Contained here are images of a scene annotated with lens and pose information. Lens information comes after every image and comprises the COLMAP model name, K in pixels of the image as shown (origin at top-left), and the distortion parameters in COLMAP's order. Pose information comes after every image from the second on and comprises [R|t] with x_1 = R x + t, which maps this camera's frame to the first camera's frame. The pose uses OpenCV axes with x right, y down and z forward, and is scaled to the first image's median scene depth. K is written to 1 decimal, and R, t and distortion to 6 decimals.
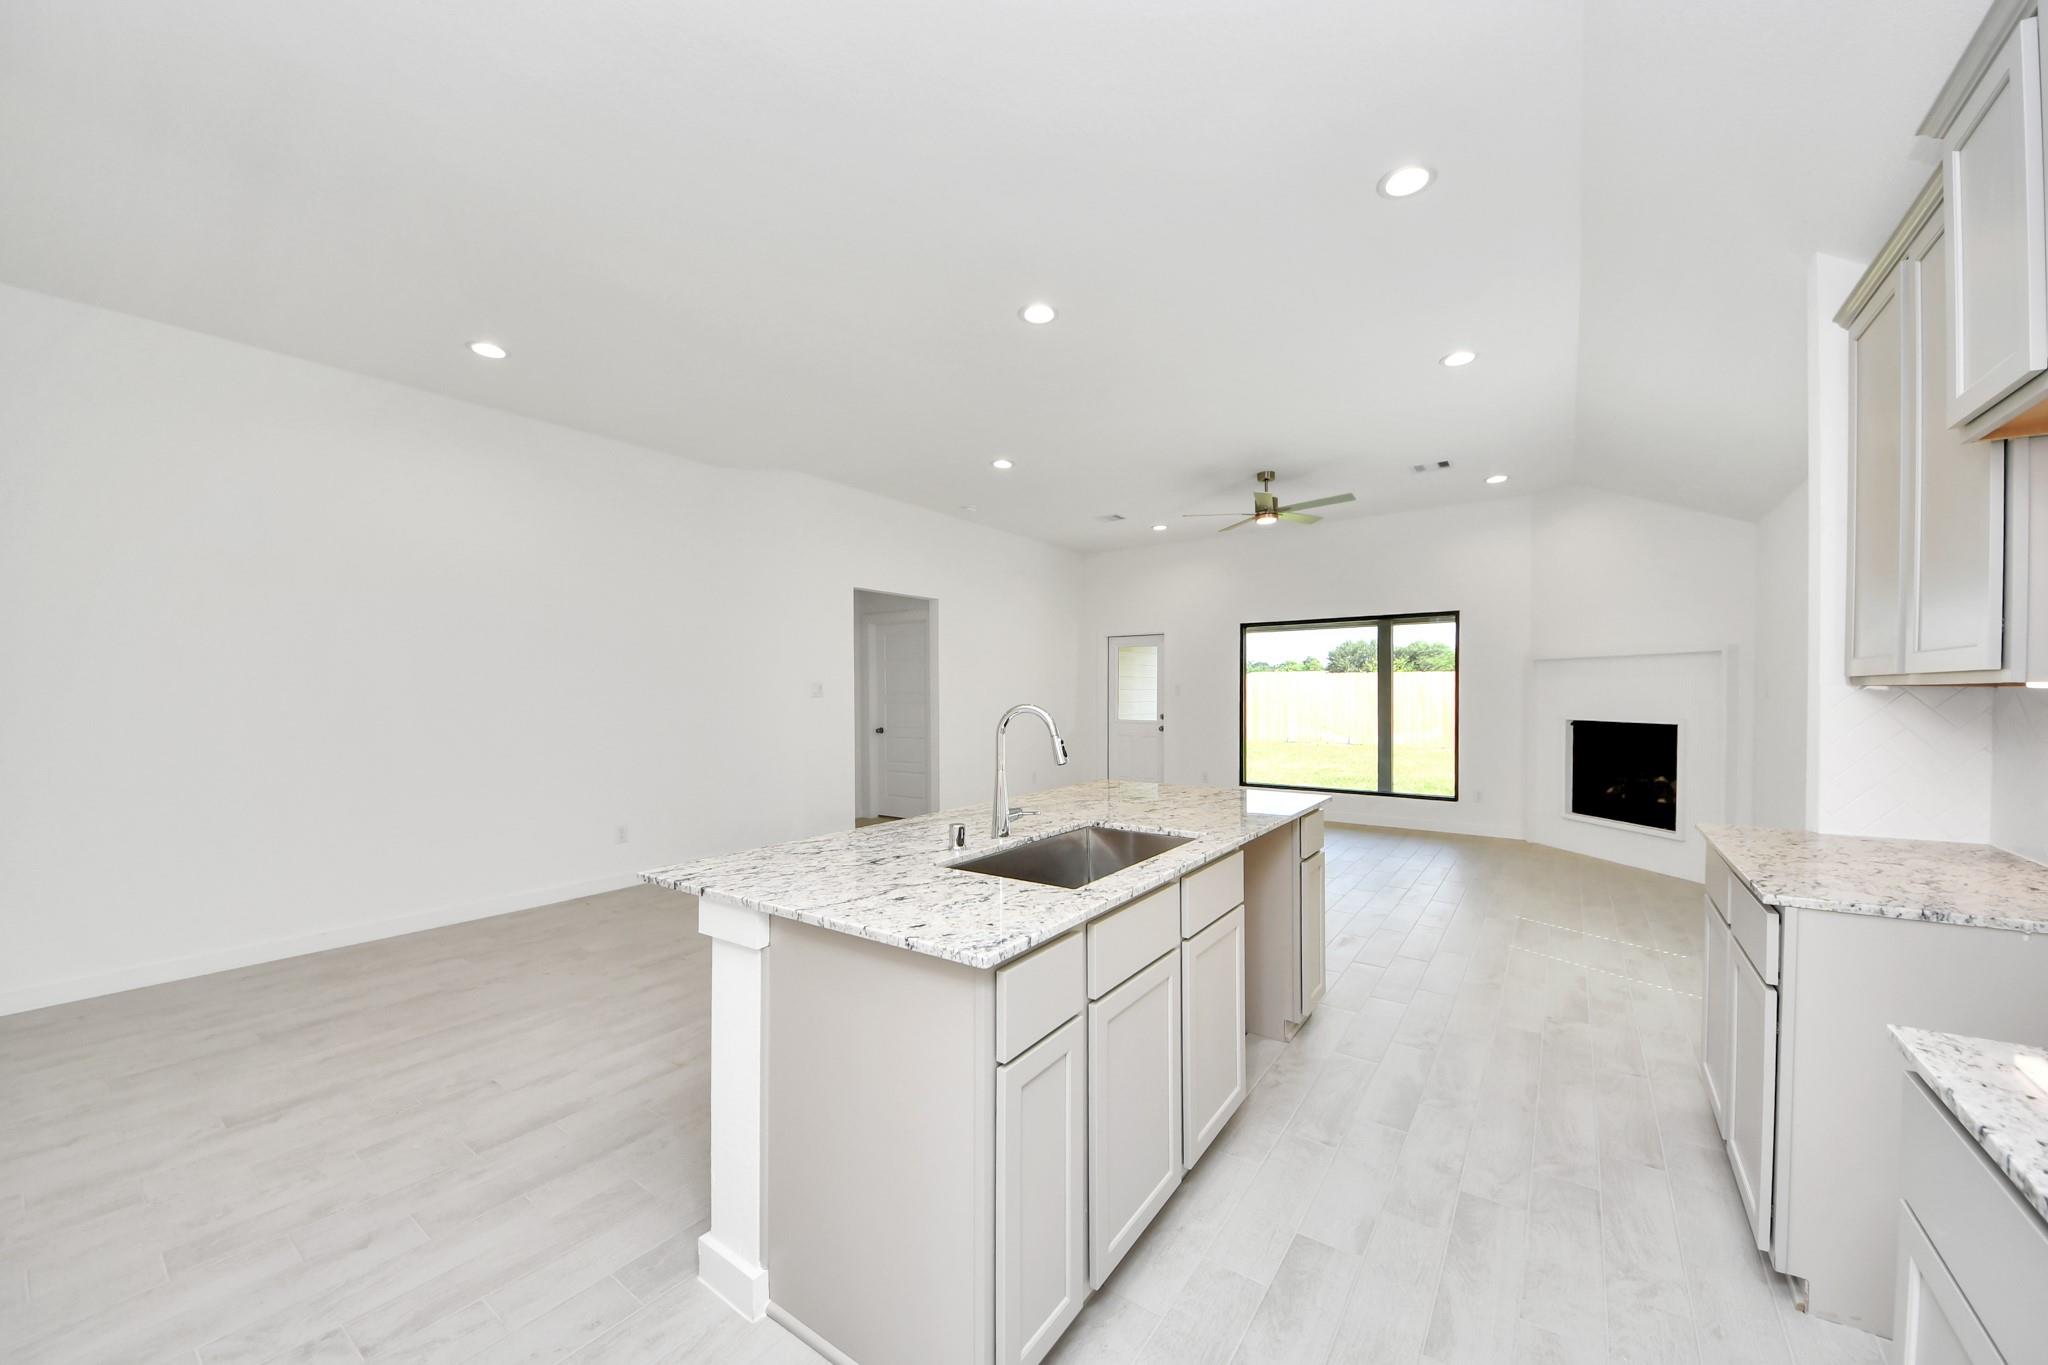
lens RADIAL K [[729.6, 0, 1033.5], [0, 729.6, 696.4], [0, 0, 1]] dist [-0.010051, -0.002419]
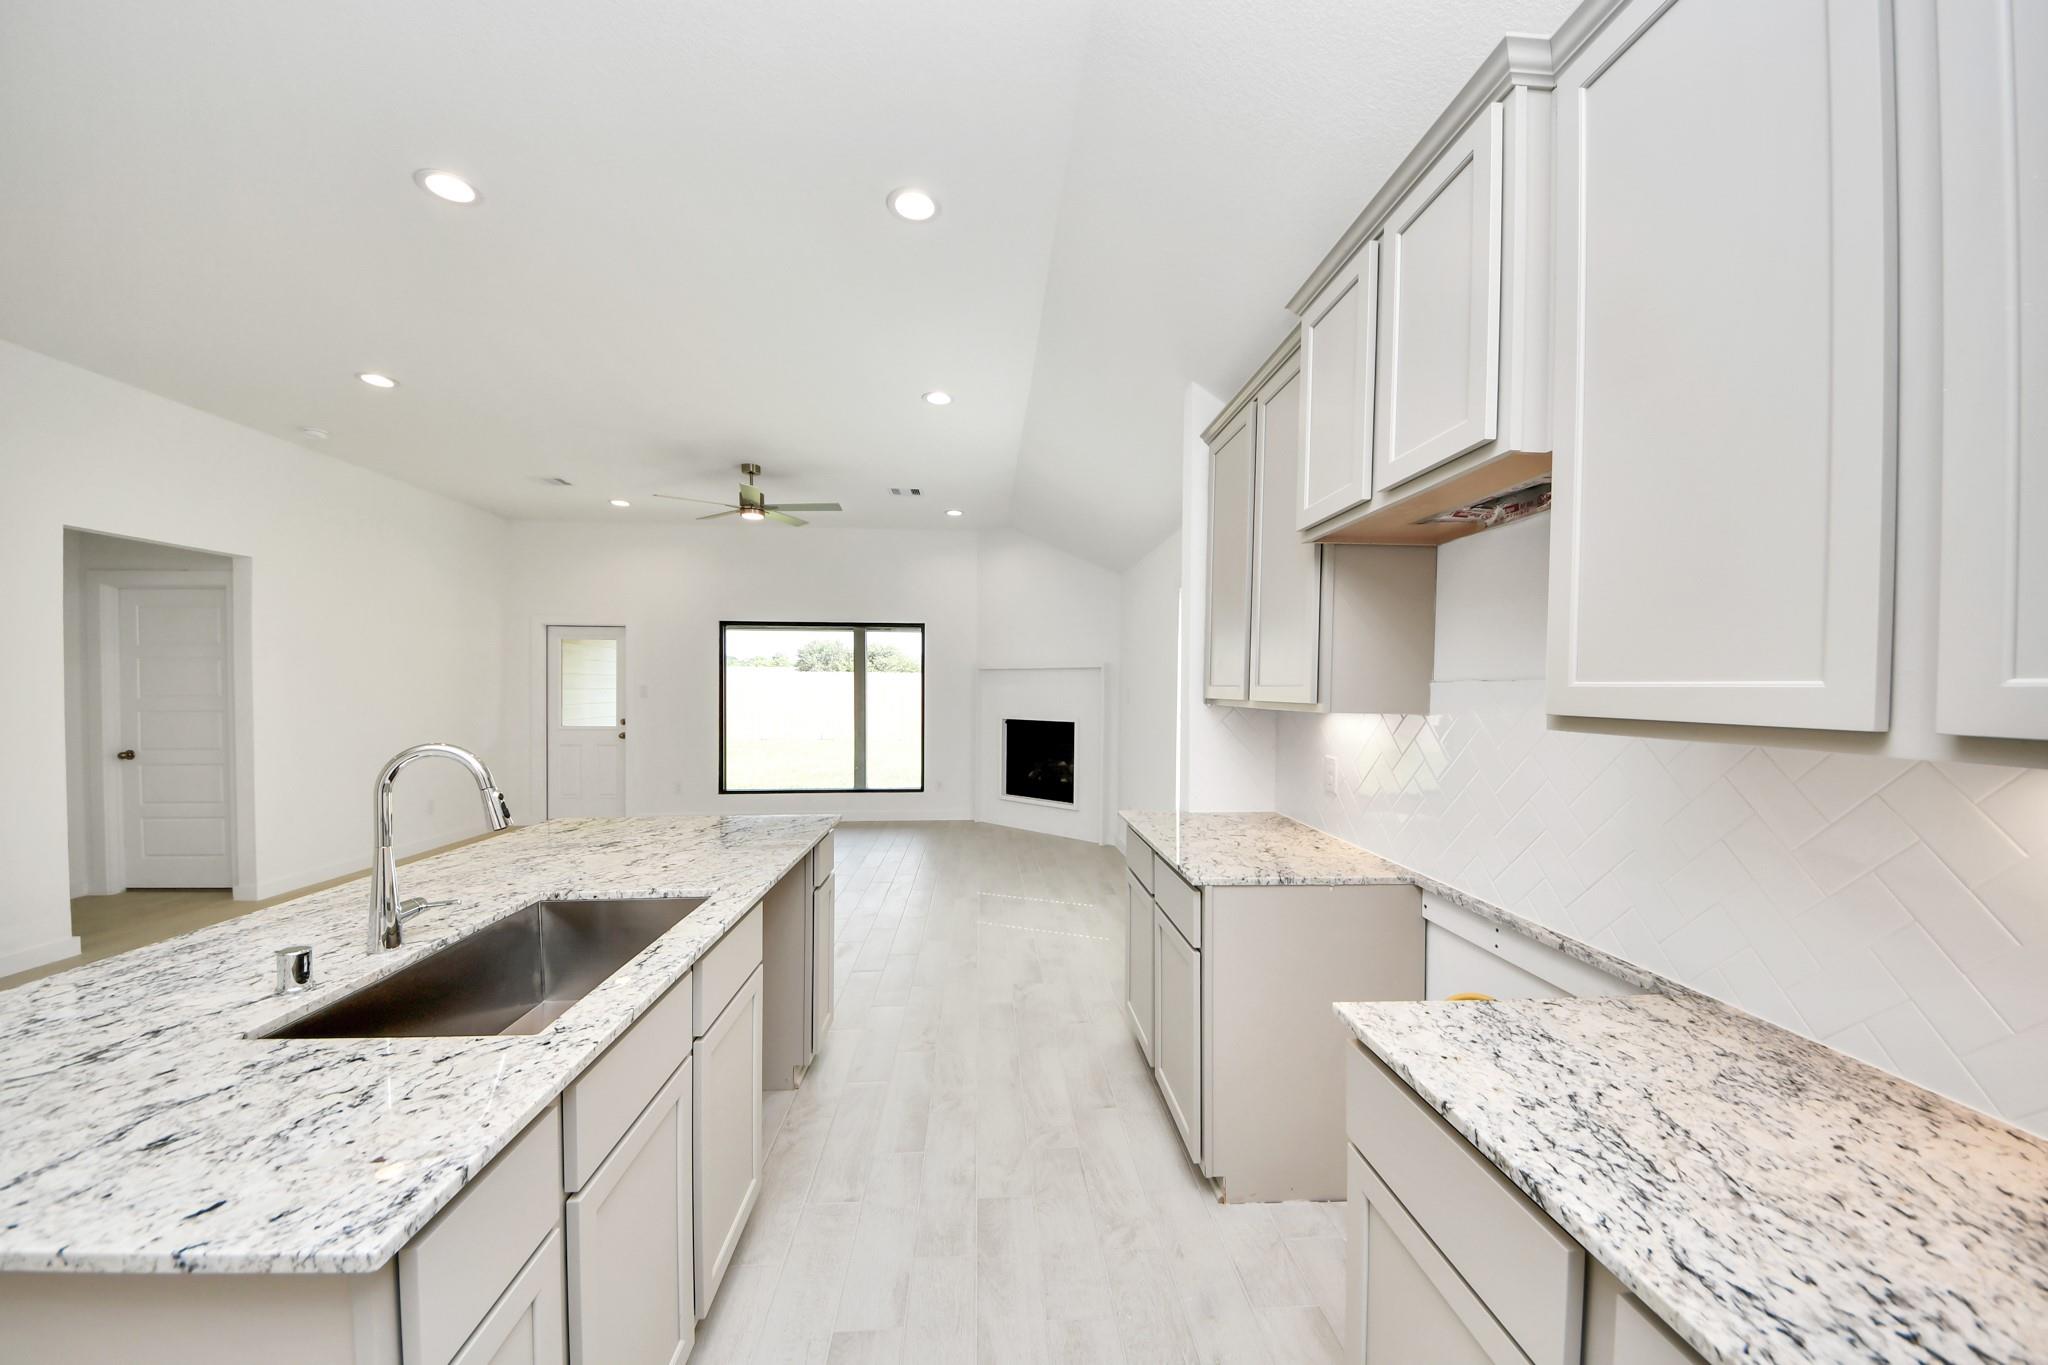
lens RADIAL K [[729.6, 0, 1032.5], [0, 729.6, 686.3], [0, 0, 1]] dist [-0.010051, -0.002419]
pose [[0.769073, 0.006065, 0.639132, -0.012210], [0.000379, 0.999950, -0.009945, -0.027258], [-0.639161, 0.007890, 0.769033, 0.104943]]
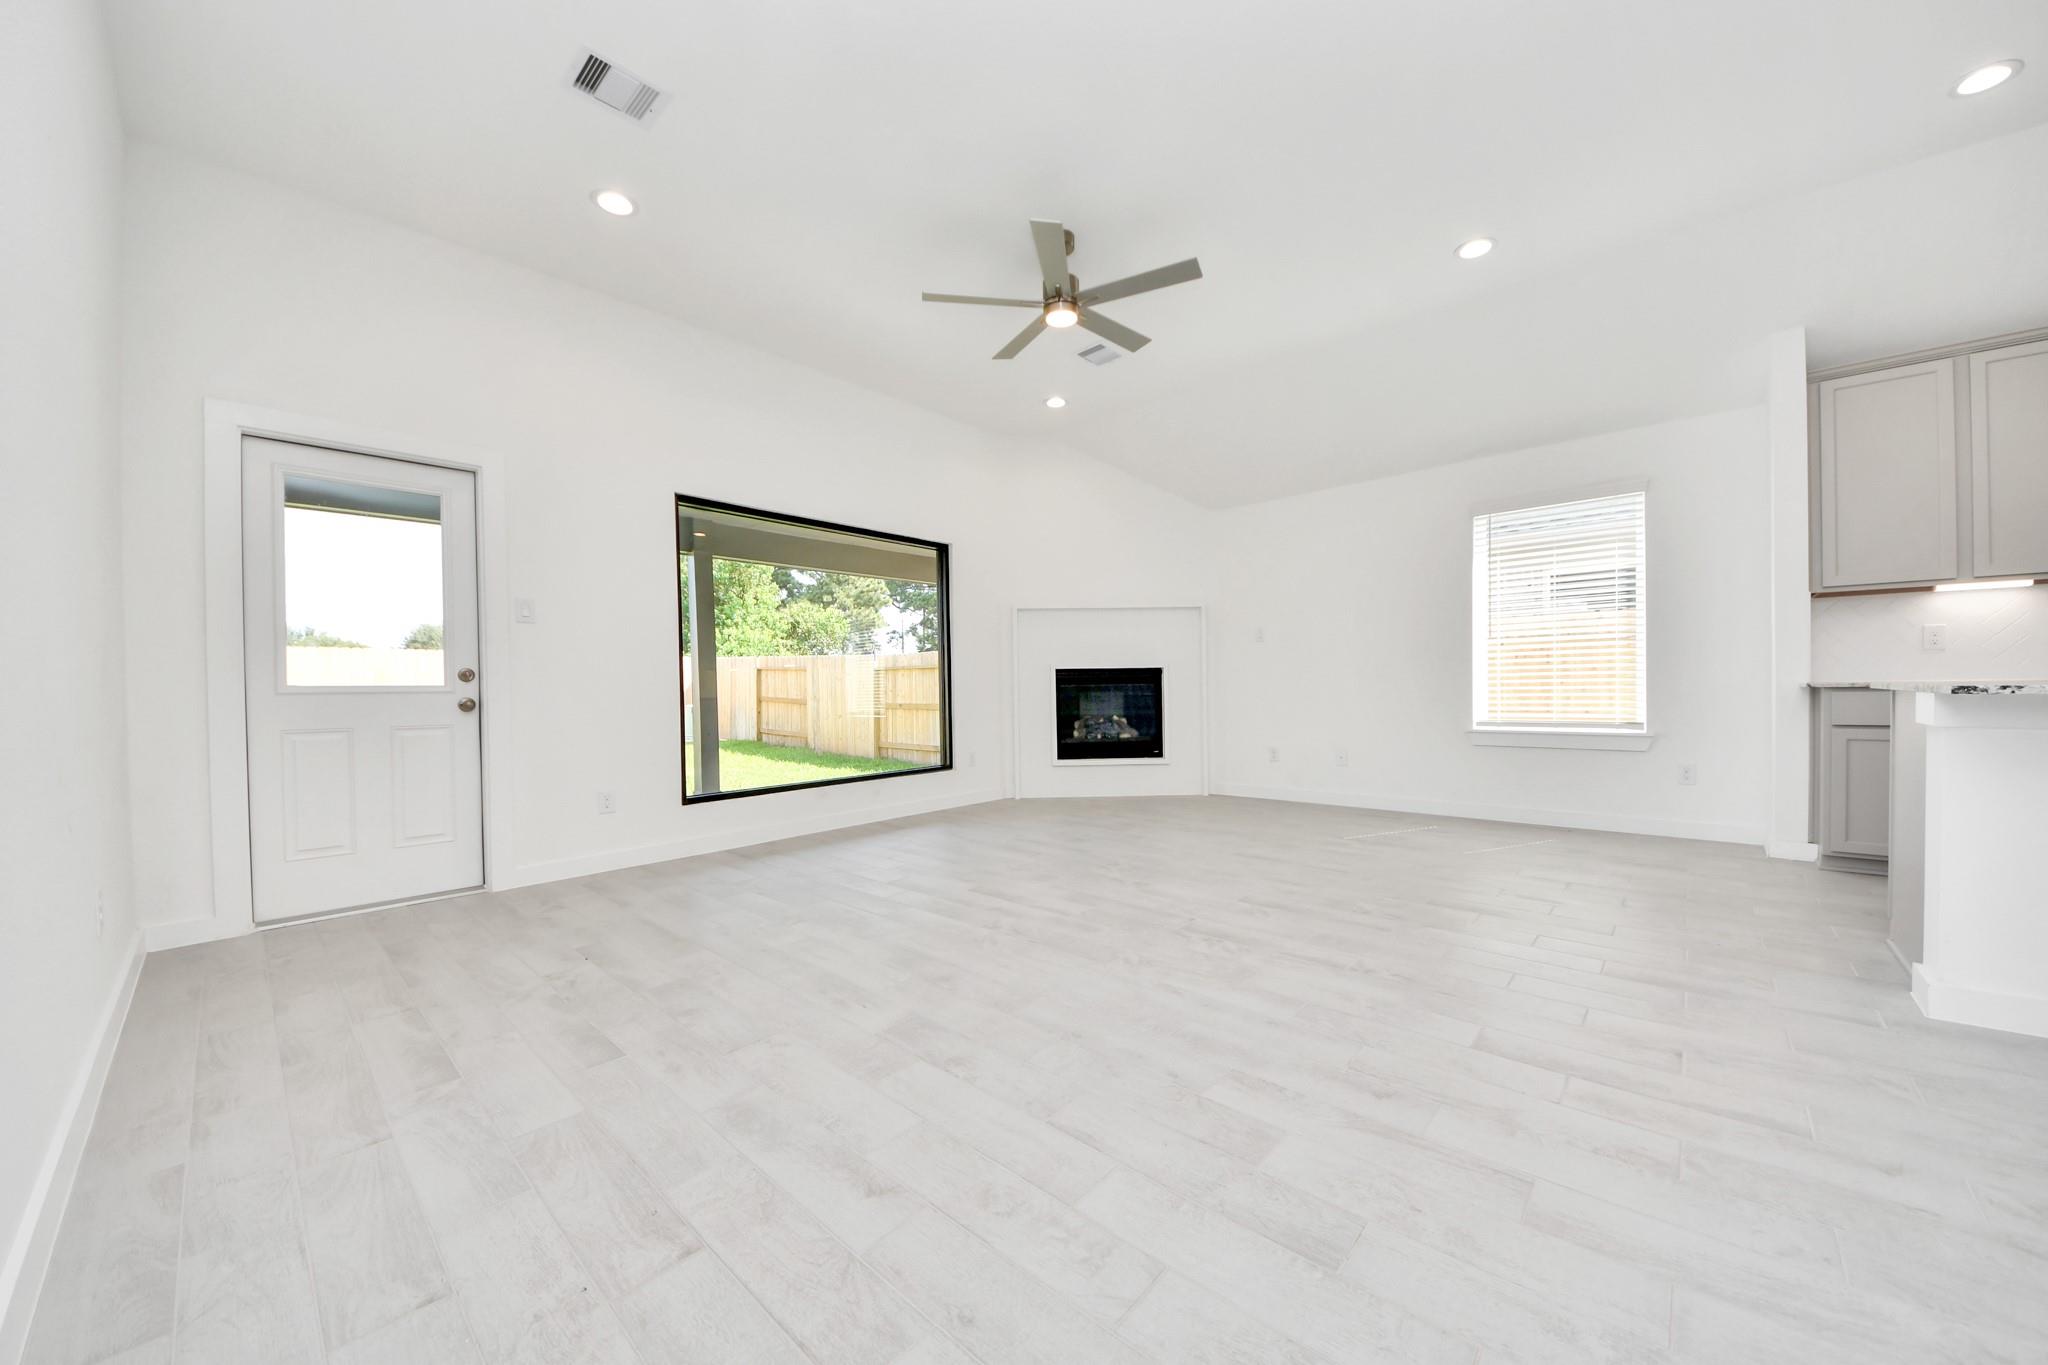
lens RADIAL K [[729.6, 0, 1019.0], [0, 729.6, 683.7], [0, 0, 1]] dist [-0.010051, -0.002419]
pose [[0.114926, 0.006316, 0.993354, -0.862298], [0.023611, 0.999680, -0.009088, 0.192855], [-0.993093, 0.024499, 0.114740, 2.930899]]
